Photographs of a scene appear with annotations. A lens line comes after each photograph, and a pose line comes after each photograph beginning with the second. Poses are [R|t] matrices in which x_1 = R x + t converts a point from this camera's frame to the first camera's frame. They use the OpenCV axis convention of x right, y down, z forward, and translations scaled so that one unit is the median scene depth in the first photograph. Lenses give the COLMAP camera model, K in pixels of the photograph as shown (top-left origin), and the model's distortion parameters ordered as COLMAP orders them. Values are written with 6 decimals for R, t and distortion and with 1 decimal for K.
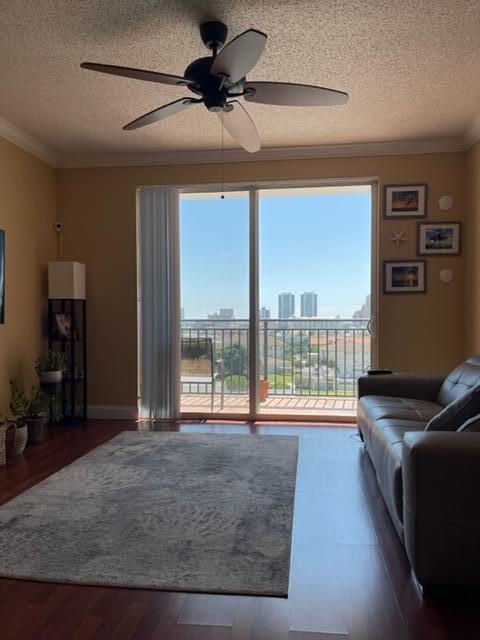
lens RADIAL K [[492.6, 0, 237.6], [0, 492.6, 321.7], [0, 0, 1]] dist [0.072609, -0.079236]
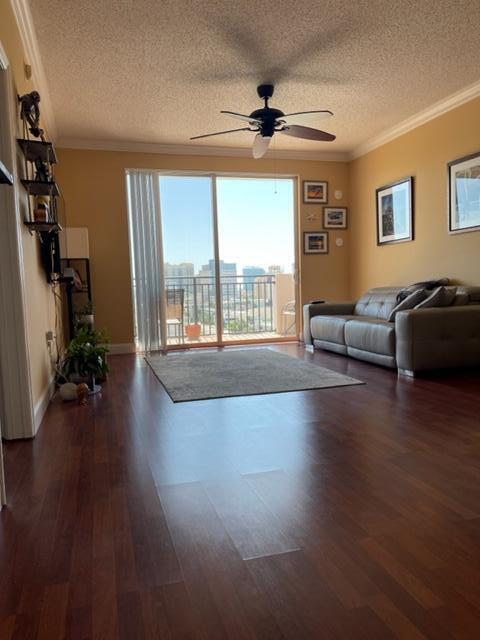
lens RADIAL K [[492.6, 0, 237.6], [0, 492.6, 321.7], [0, 0, 1]] dist [0.072609, -0.079236]
pose [[0.915256, -0.056466, 0.398896, -0.505774], [0.032673, 0.997271, 0.066203, 0.043427], [-0.401546, -0.047559, 0.914603, -0.304136]]
